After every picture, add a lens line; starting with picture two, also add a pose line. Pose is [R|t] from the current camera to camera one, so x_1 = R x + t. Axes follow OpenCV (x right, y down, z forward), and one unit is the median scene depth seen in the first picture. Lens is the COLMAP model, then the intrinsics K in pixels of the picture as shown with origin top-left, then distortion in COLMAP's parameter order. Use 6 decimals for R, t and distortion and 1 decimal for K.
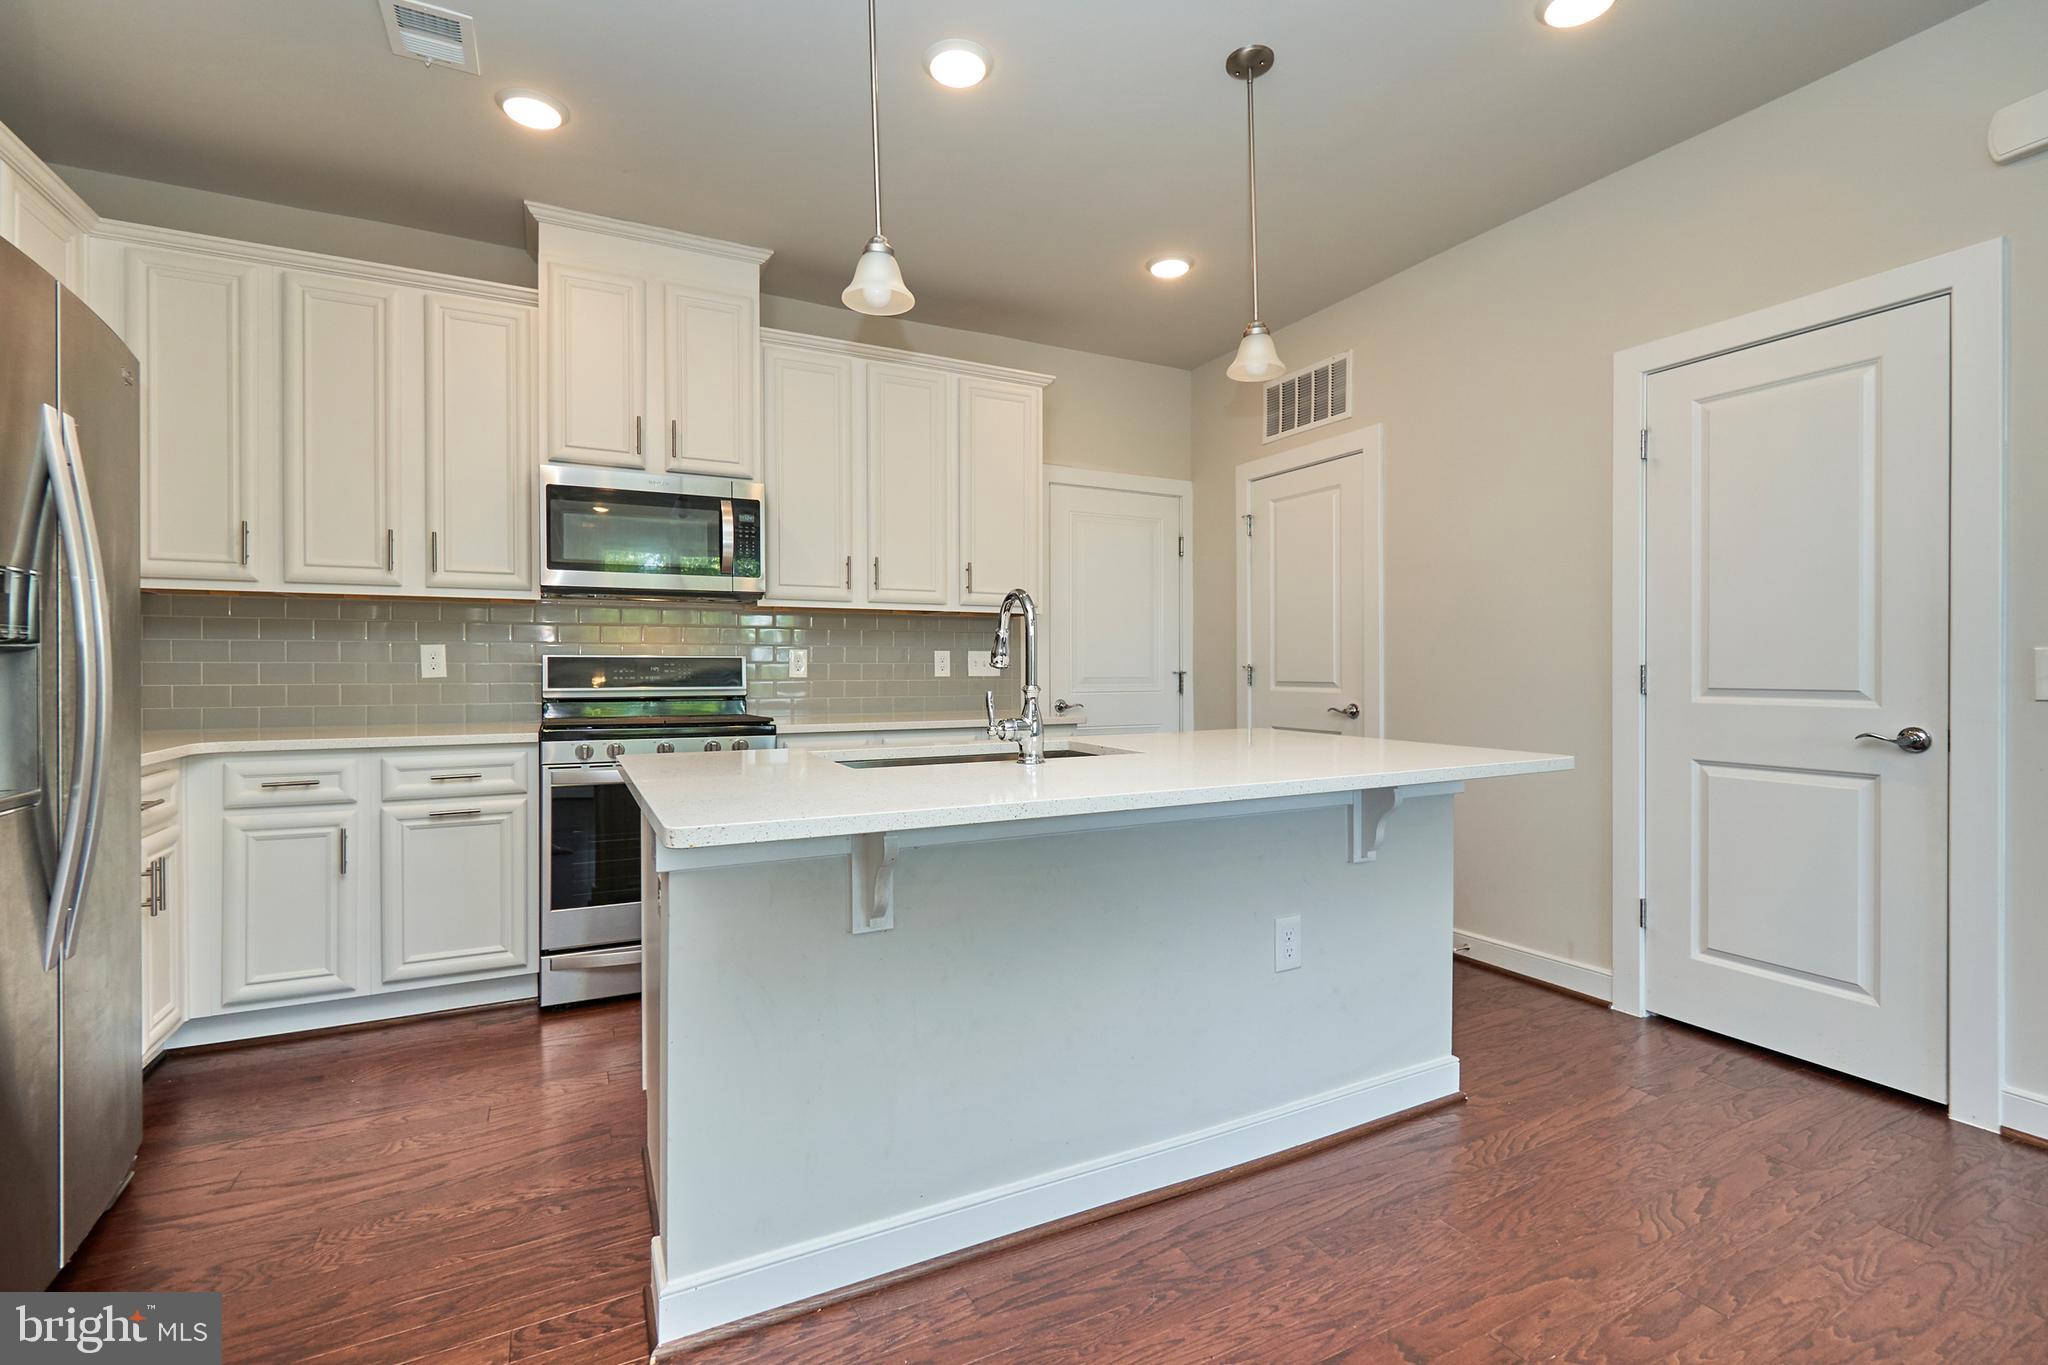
lens RADIAL K [[902.5, 0, 1010.7], [0, 902.5, 677.2], [0, 0, 1]] dist [-0.001754, -0.001412]
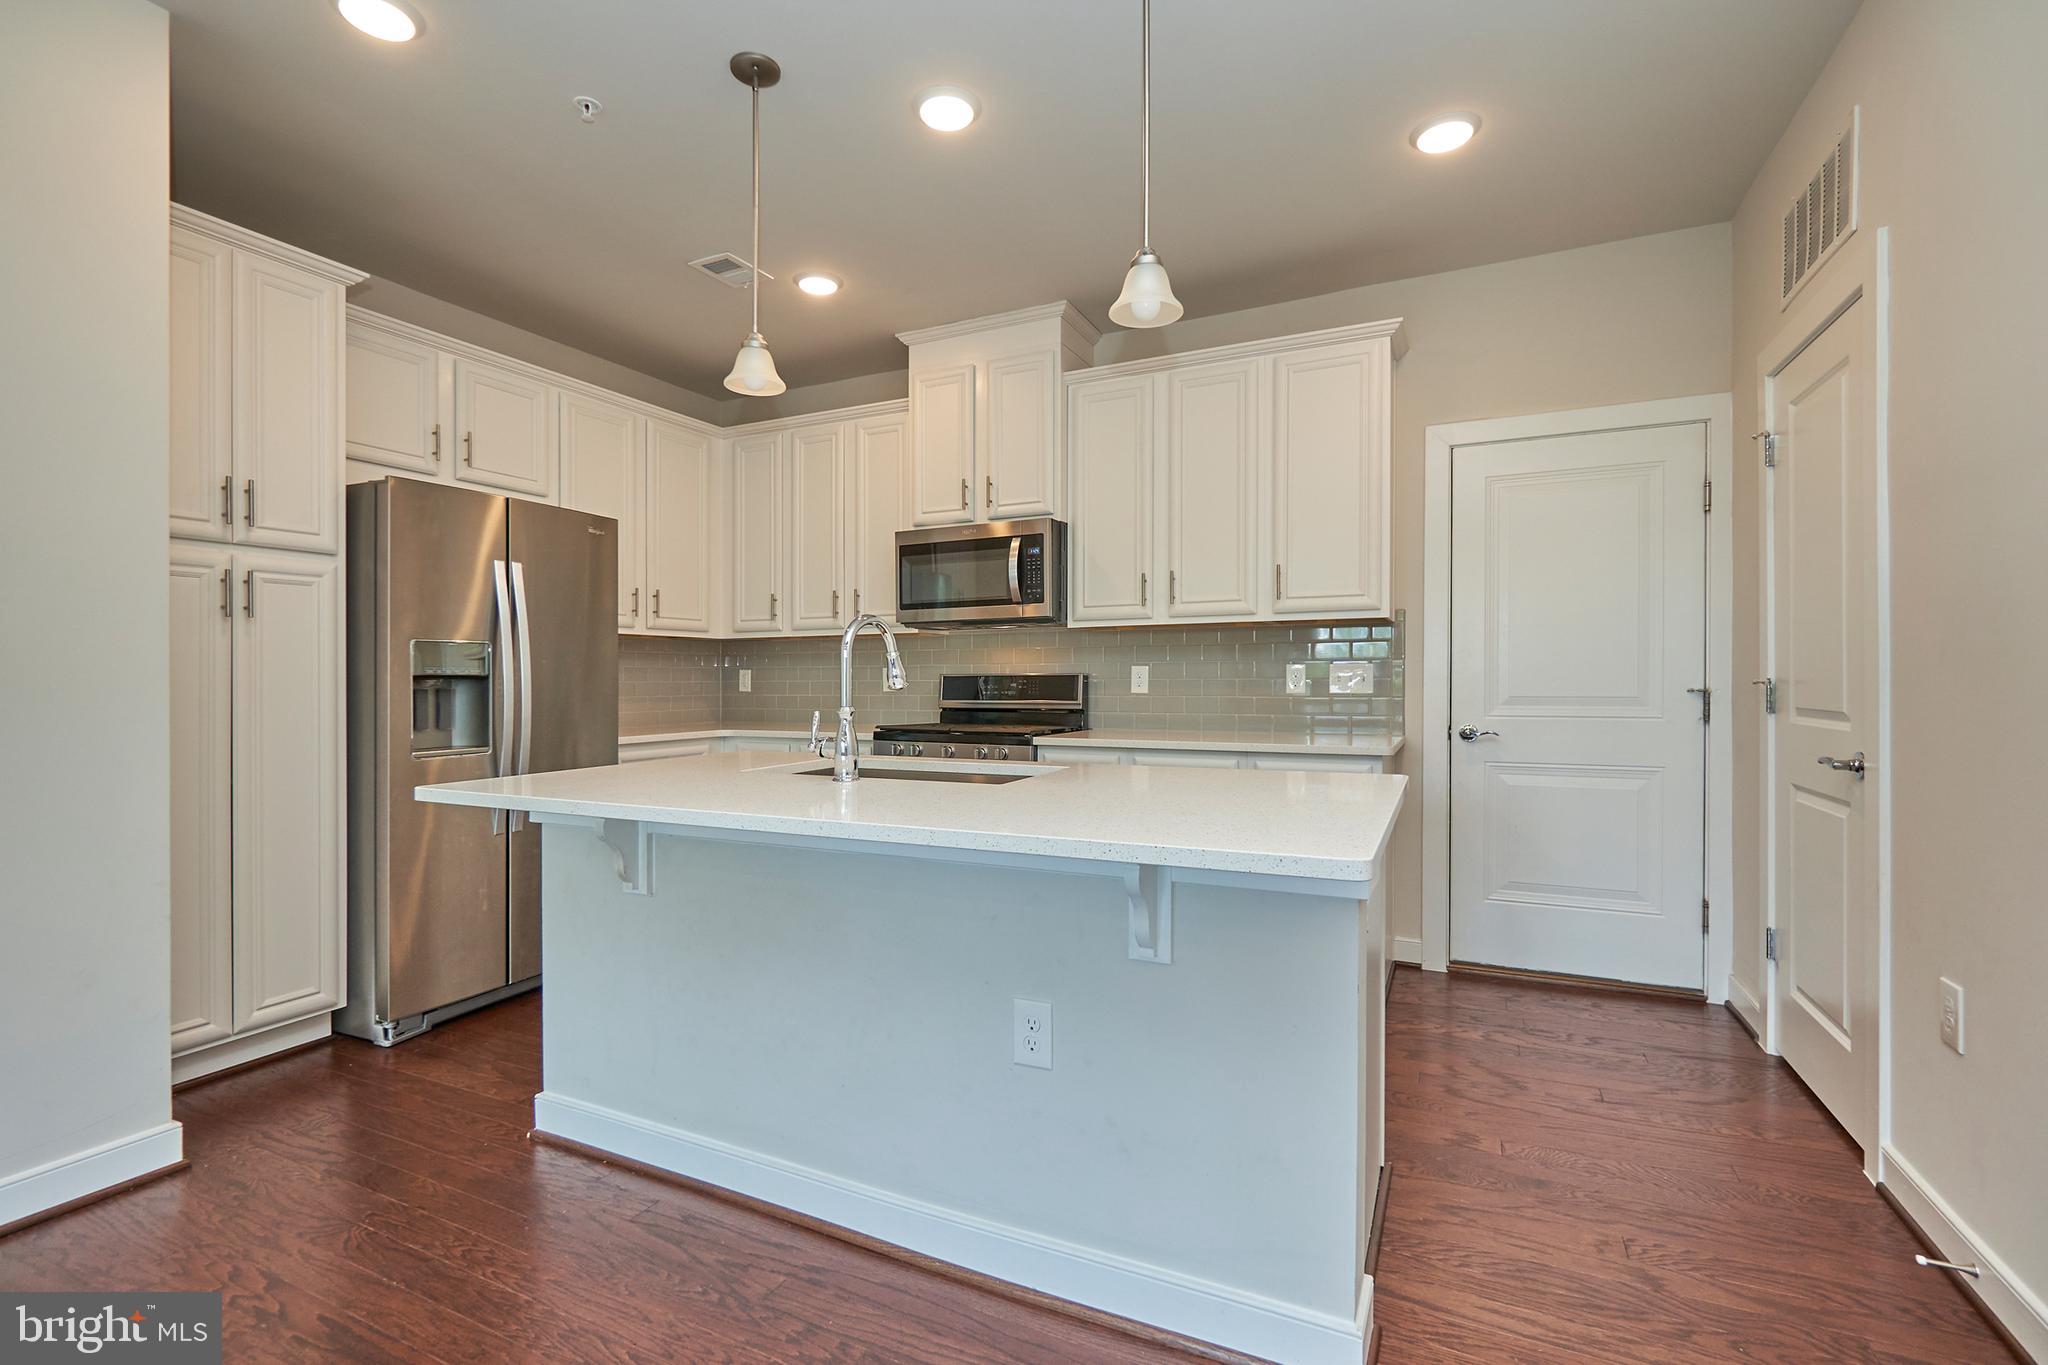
lens RADIAL K [[902.5, 0, 1027.4], [0, 902.5, 683.8], [0, 0, 1]] dist [-0.001754, -0.001412]
pose [[0.612715, 0.002118, -0.790301, 0.623852], [-0.003995, 0.999992, -0.000418, -0.012052], [0.790294, 0.003413, 0.612718, 0.330738]]
